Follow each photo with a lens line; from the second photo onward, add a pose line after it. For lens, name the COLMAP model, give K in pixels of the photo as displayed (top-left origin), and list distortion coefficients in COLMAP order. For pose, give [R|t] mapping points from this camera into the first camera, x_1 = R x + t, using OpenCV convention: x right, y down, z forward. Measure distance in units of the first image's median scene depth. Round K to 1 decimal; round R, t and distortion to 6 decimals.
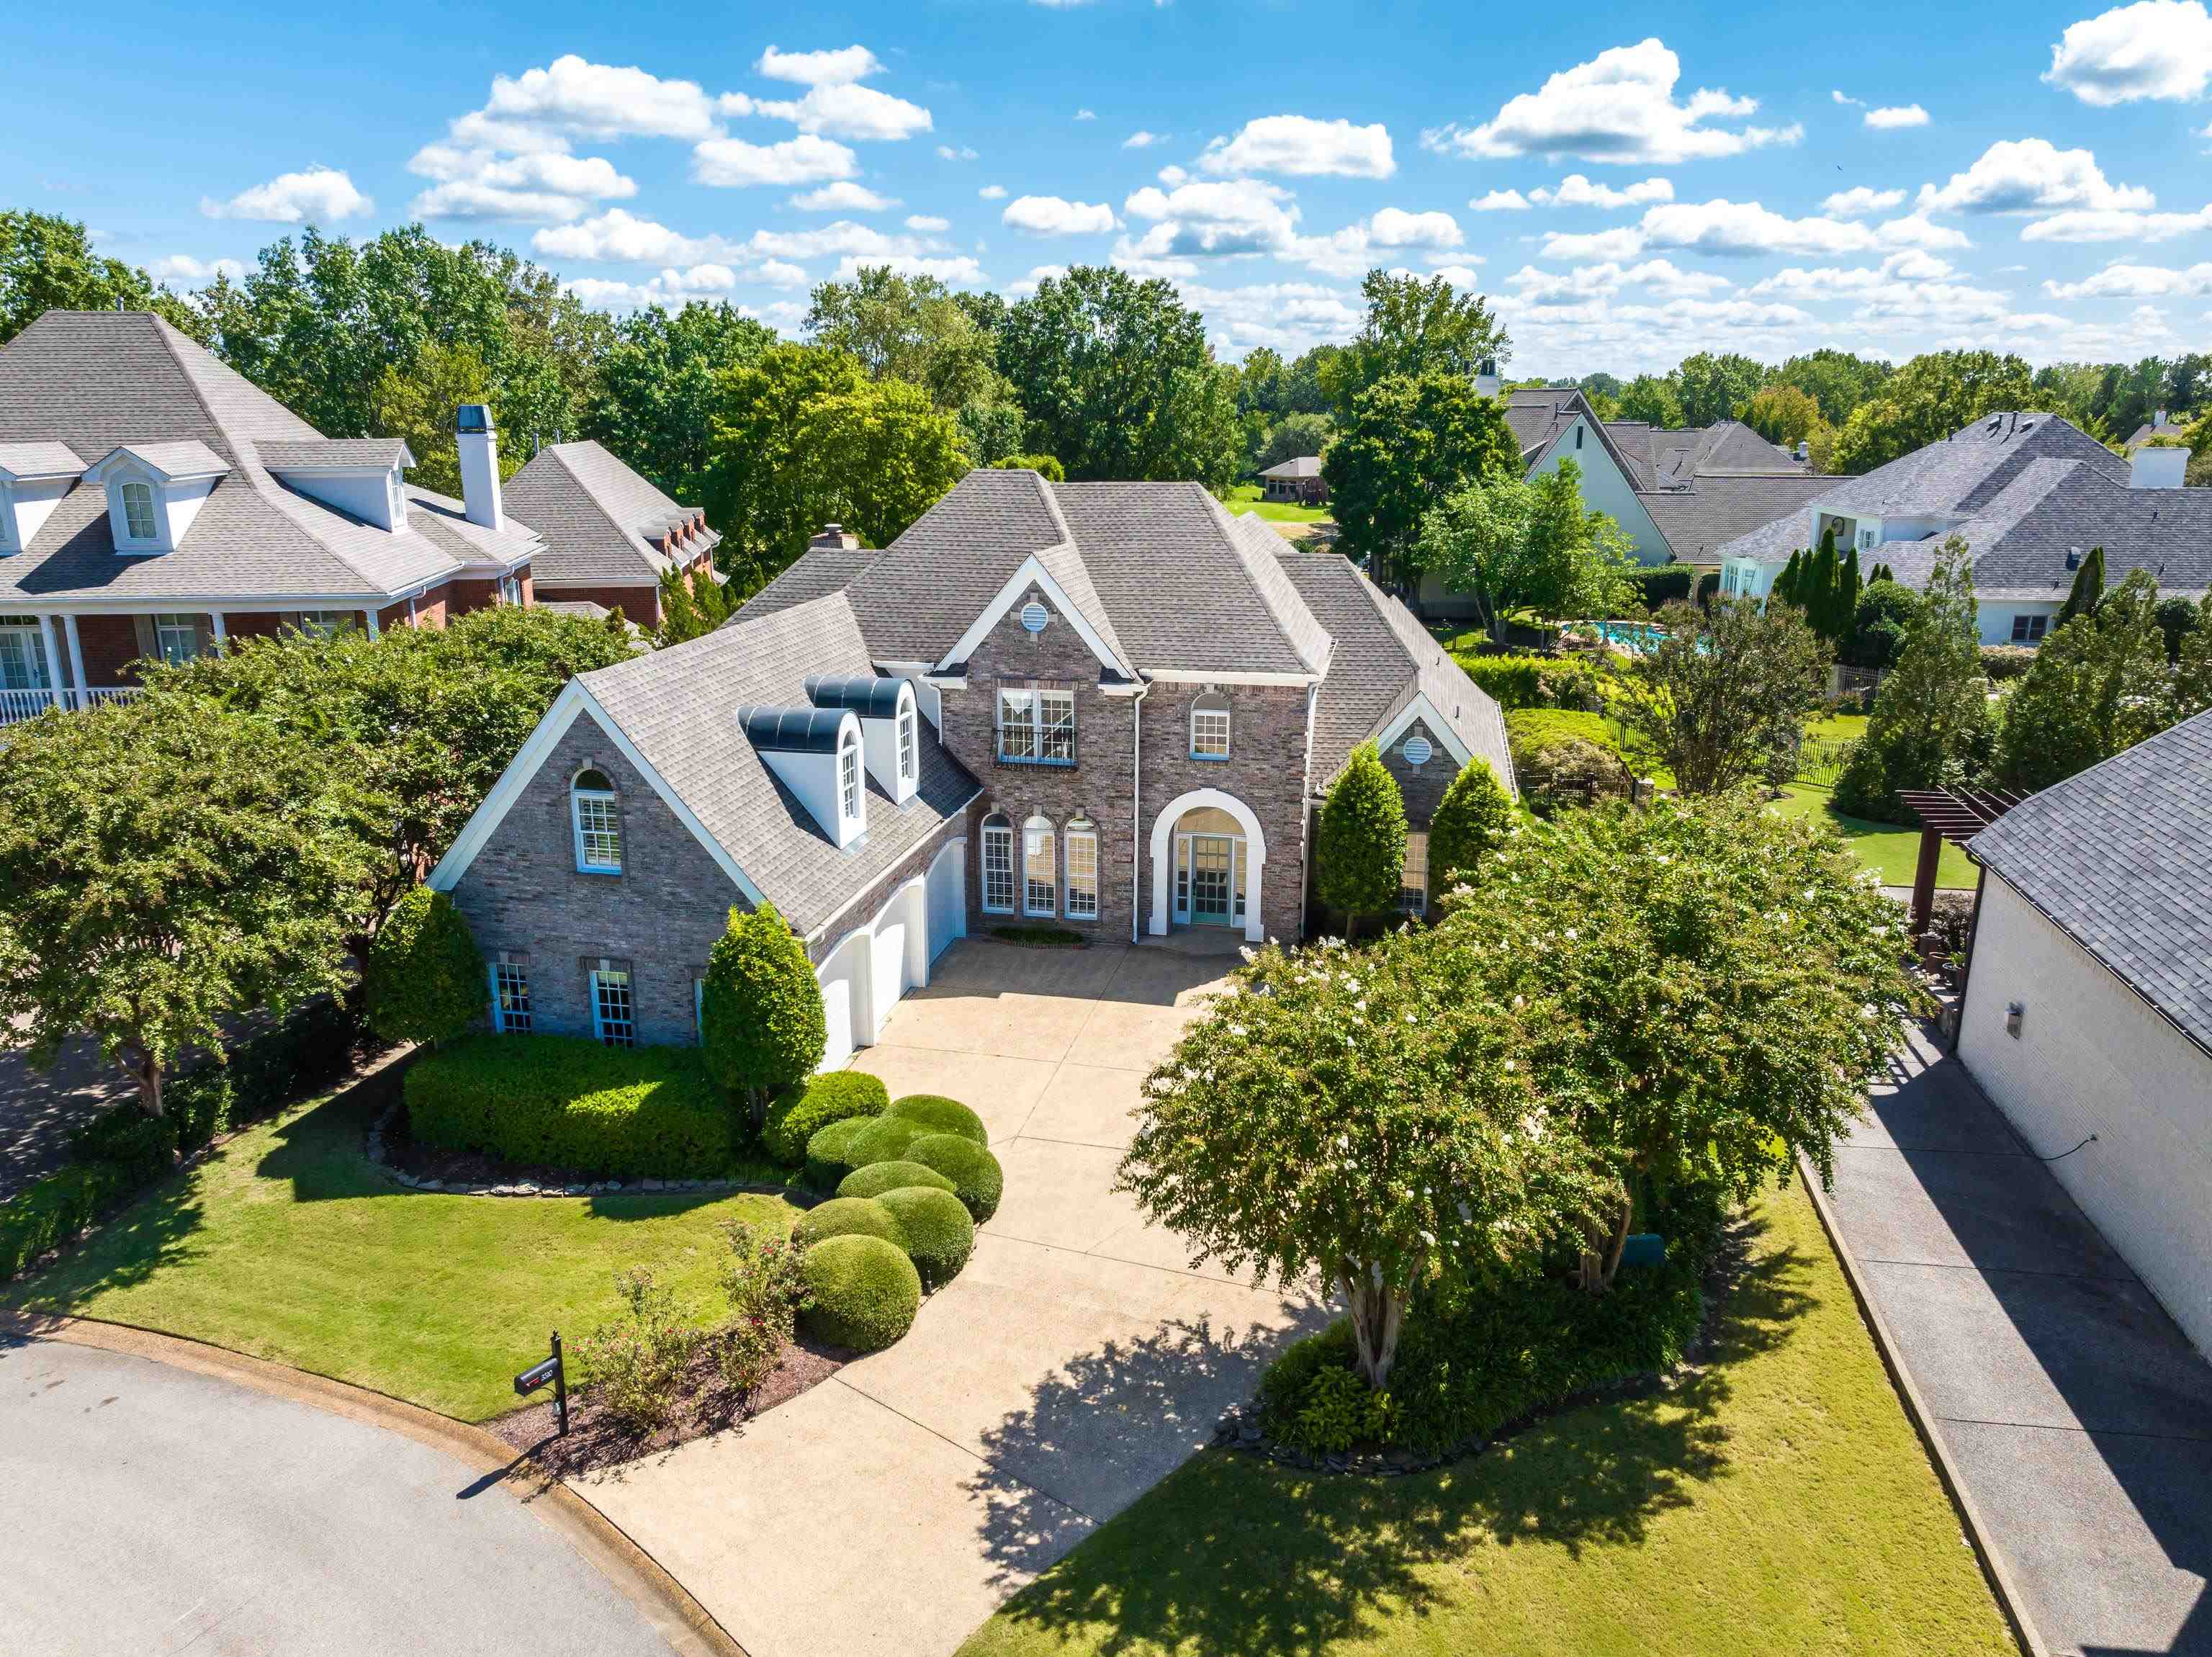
lens RADIAL K [[1558.7, 0, 1099.9], [0, 1558.7, 820.8], [0, 0, 1]] dist [-0.038196, 0.024953]
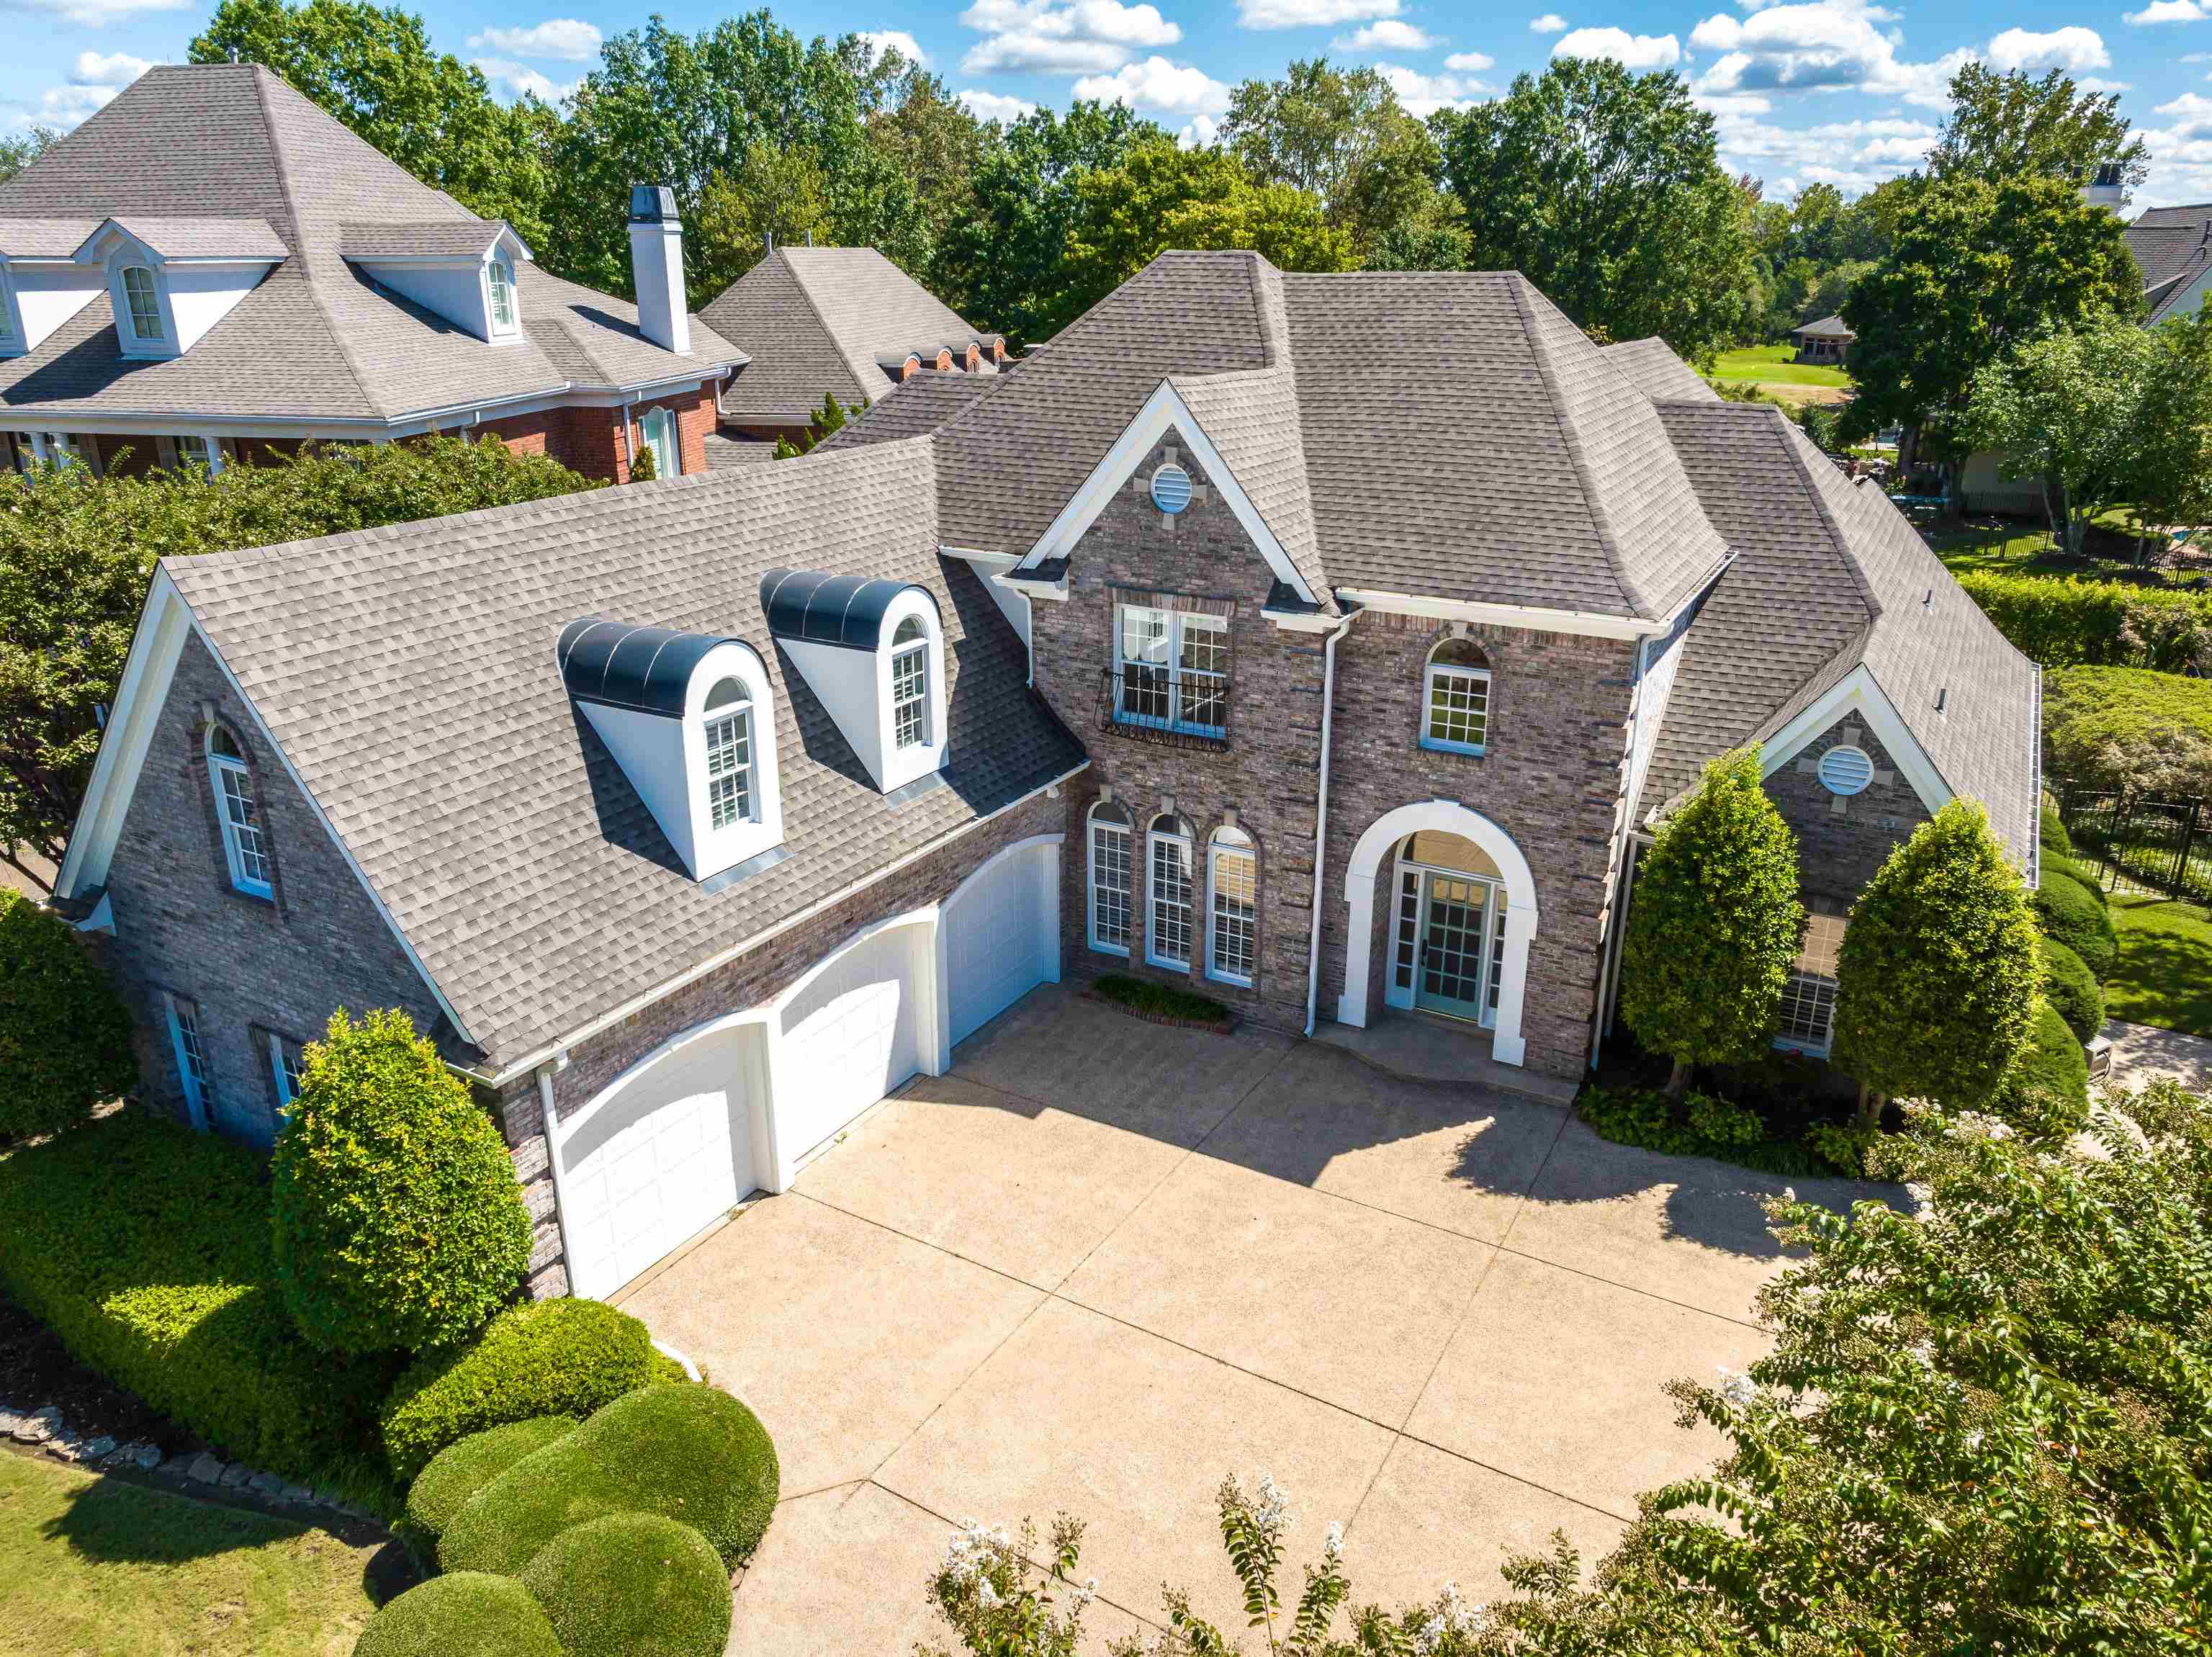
lens RADIAL K [[1558.7, 0, 1099.9], [0, 1558.7, 820.8], [0, 0, 1]] dist [-0.038196, 0.024953]
pose [[0.950729, 0.106644, -0.291103, 0.099870], [-0.080841, 0.991768, 0.099307, -0.051929], [0.299297, -0.070881, 0.951524, 0.351061]]
